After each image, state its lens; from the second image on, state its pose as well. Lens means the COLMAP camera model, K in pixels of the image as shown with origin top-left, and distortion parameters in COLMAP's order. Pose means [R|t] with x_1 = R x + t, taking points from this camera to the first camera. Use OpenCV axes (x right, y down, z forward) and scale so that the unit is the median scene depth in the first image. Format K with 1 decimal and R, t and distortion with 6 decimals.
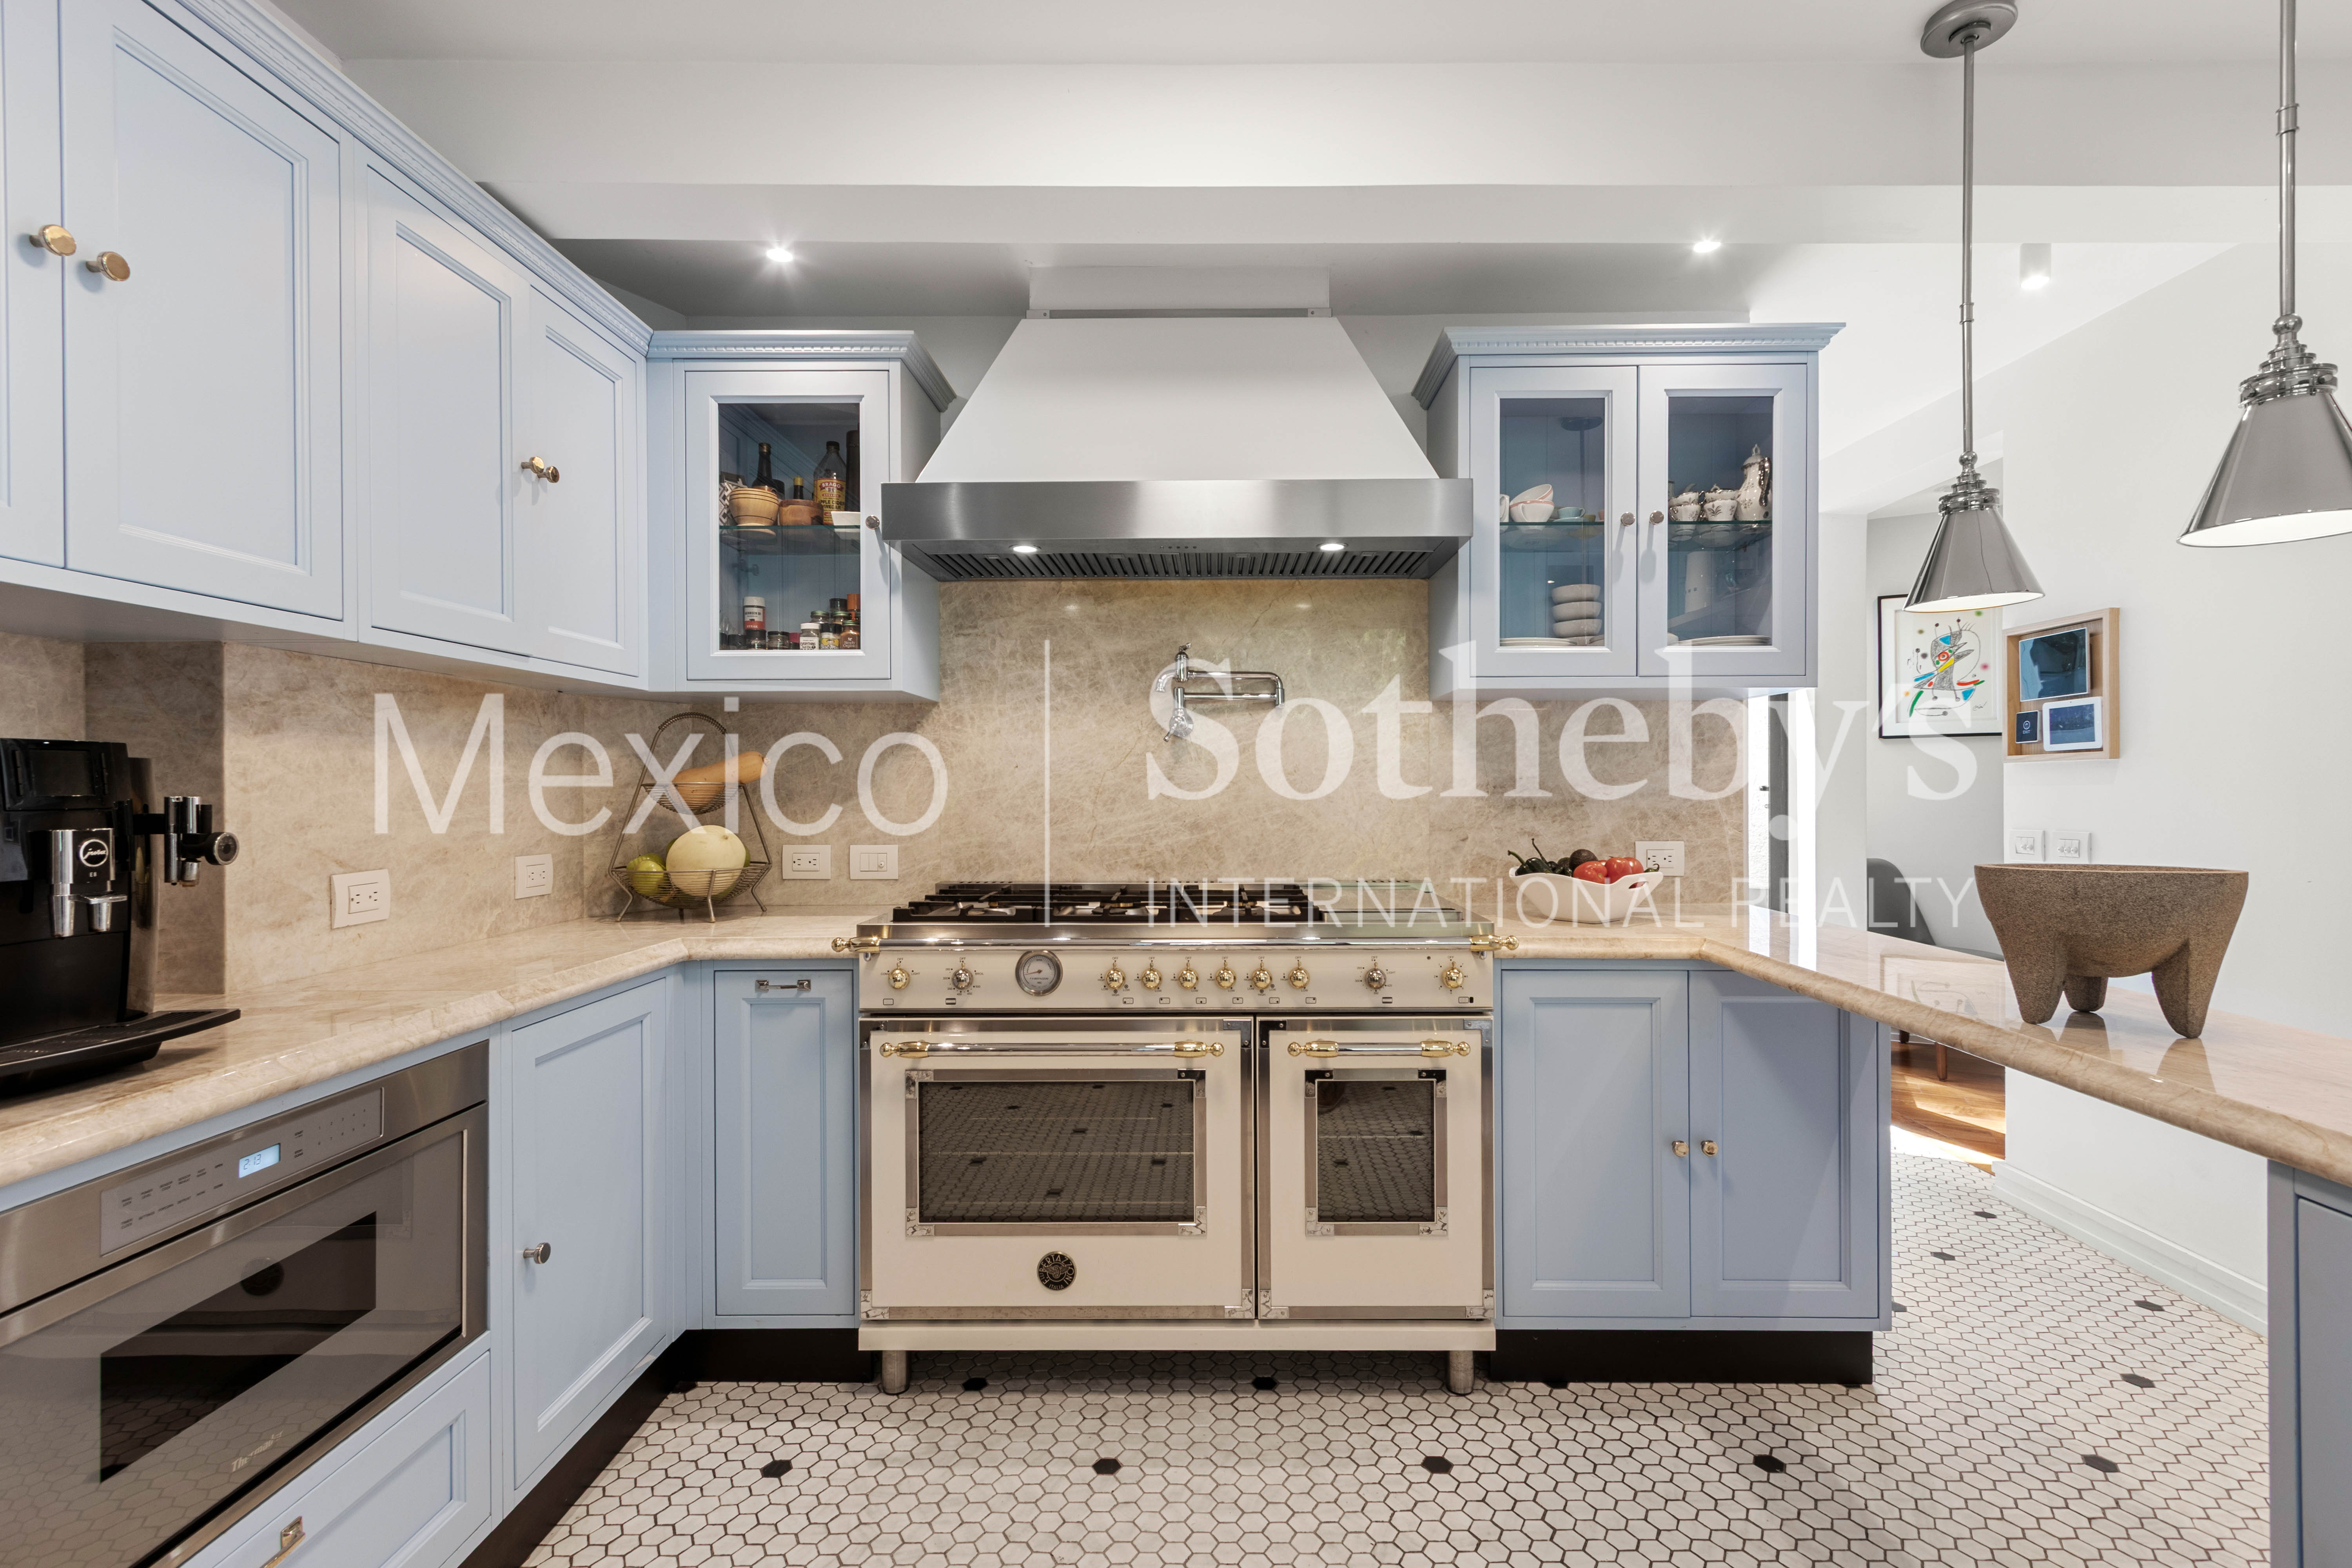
lens RADIAL K [[1076.4, 0, 1203.9], [0, 1076.4, 789.3], [0, 0, 1]] dist [0.000456, 0.000051]
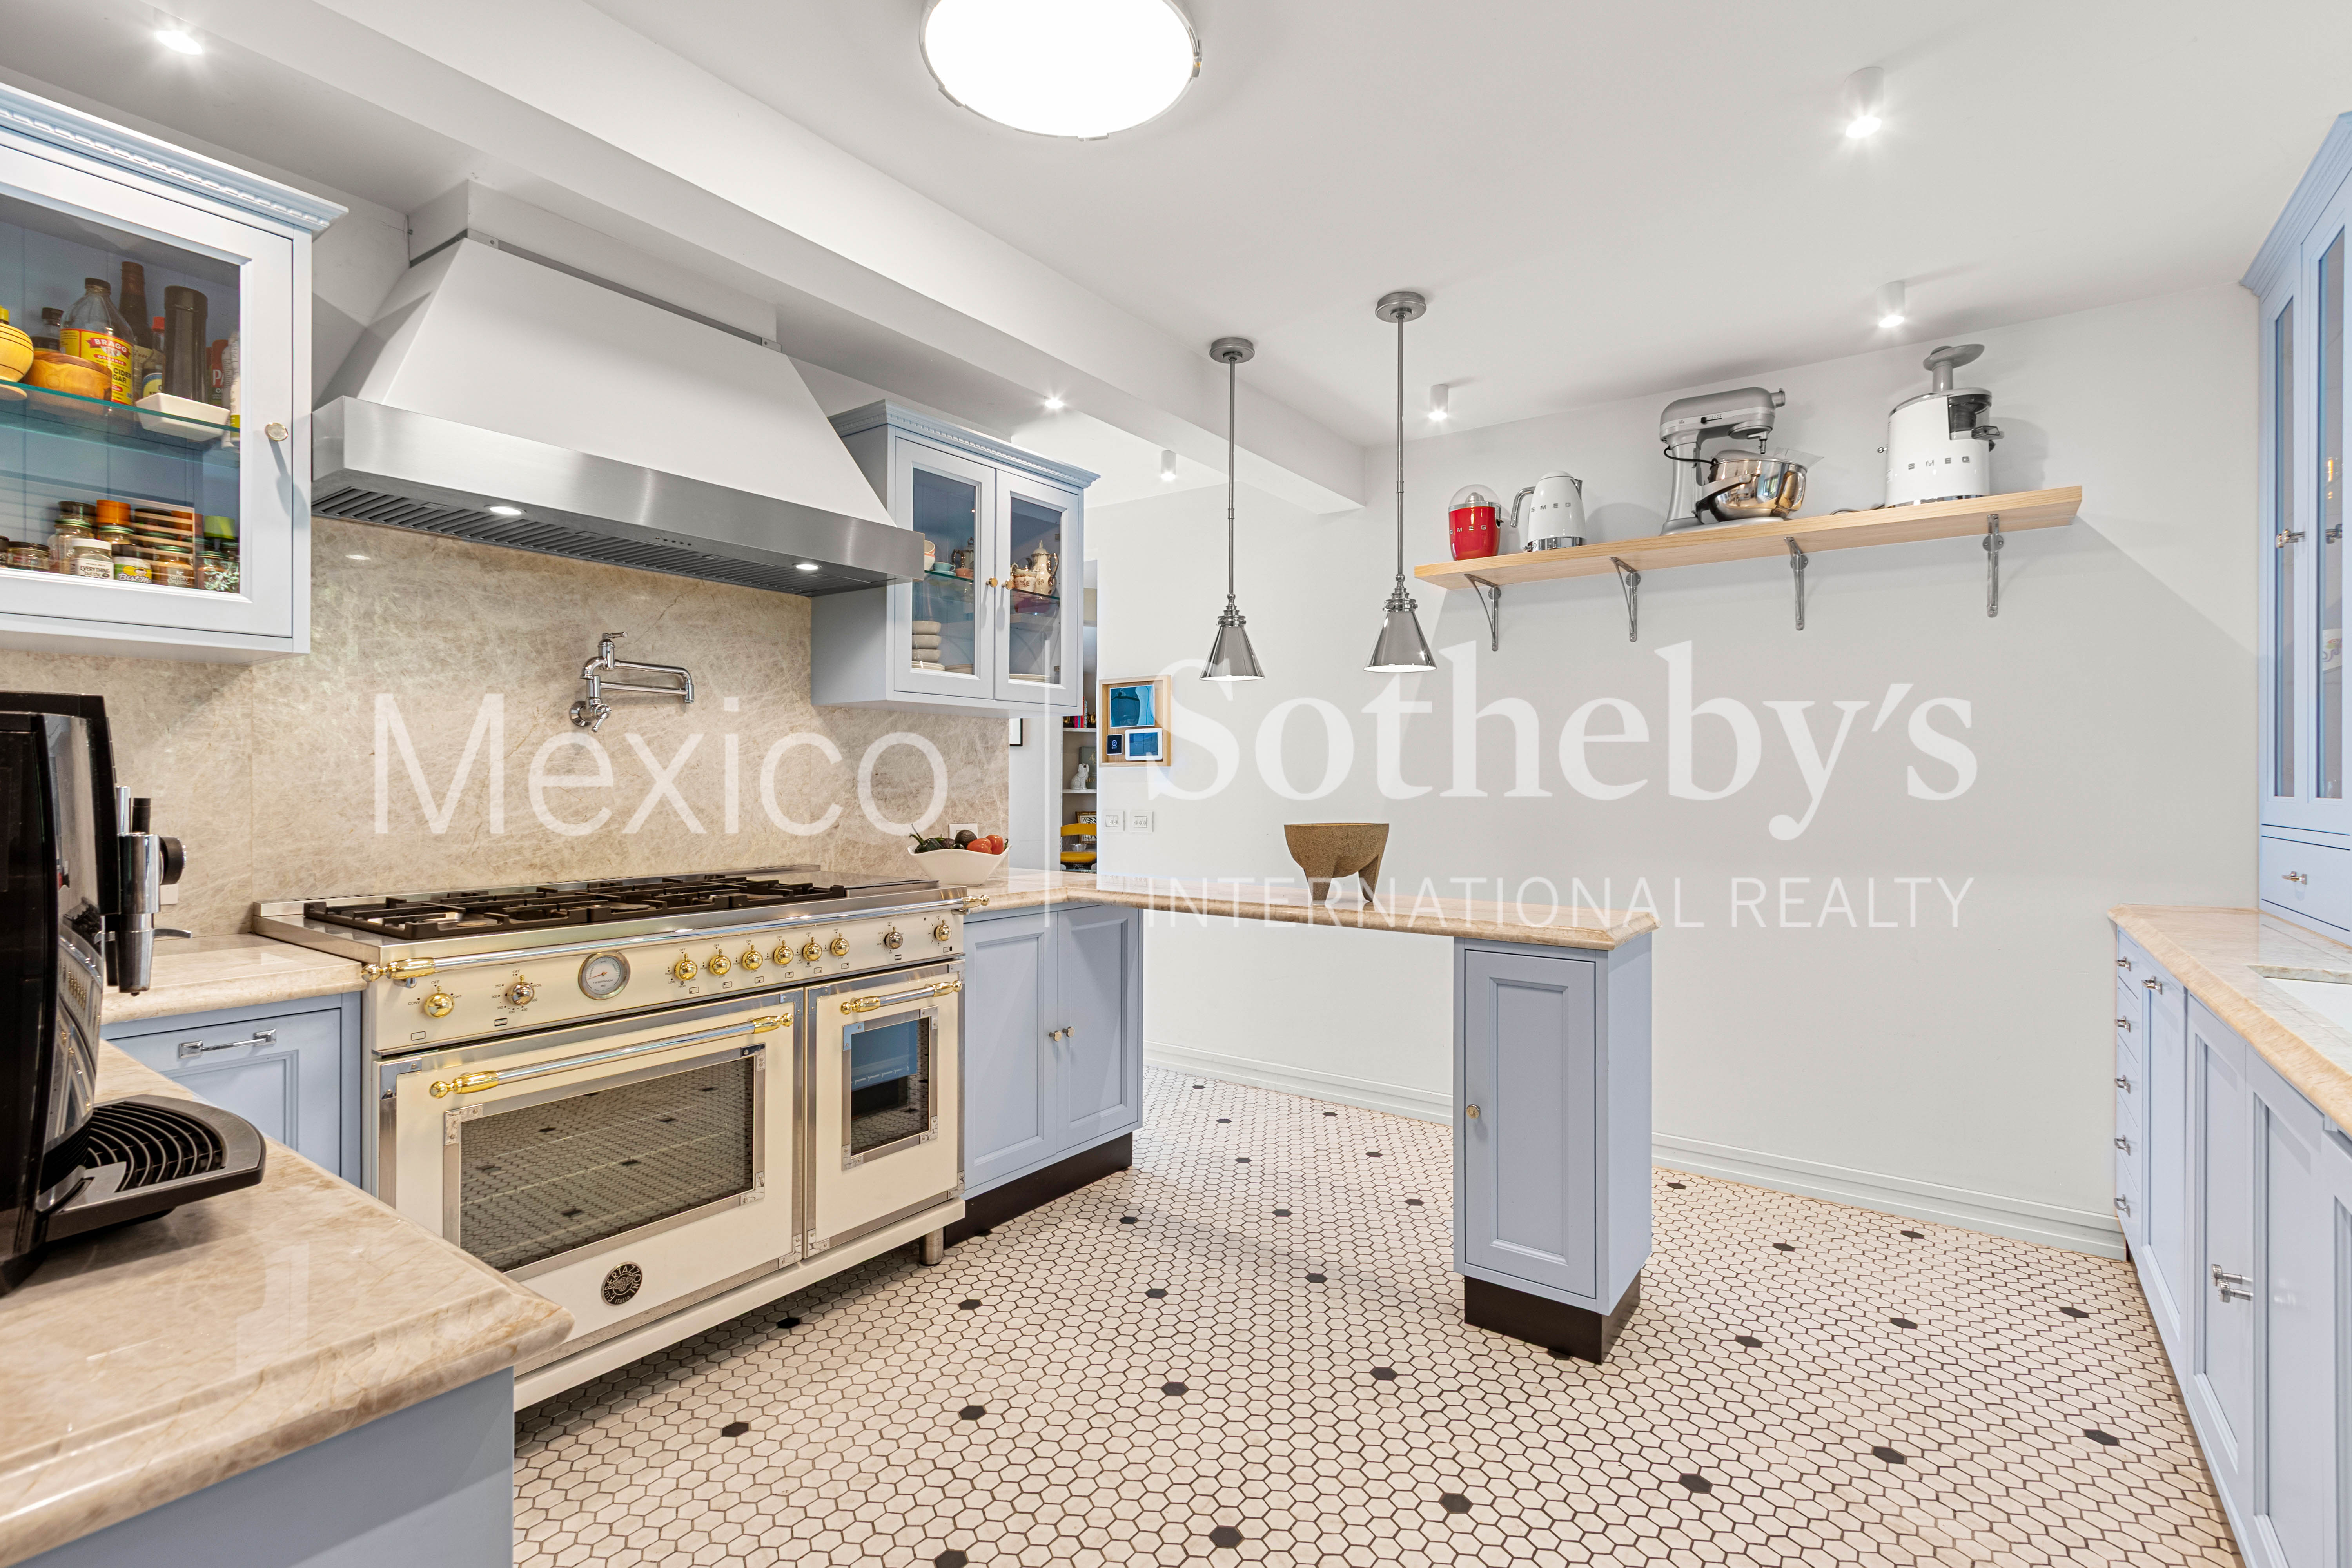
lens RADIAL K [[1062.1, 0, 1186.9], [0, 1062.1, 778.4], [0, 0, 1]] dist [0.000360, -0.000229]
pose [[0.583608, 0.007751, 0.811998, -0.592080], [-0.002957, 0.999968, -0.007420, 0.002729], [-0.812030, 0.001930, 0.583612, 0.035929]]
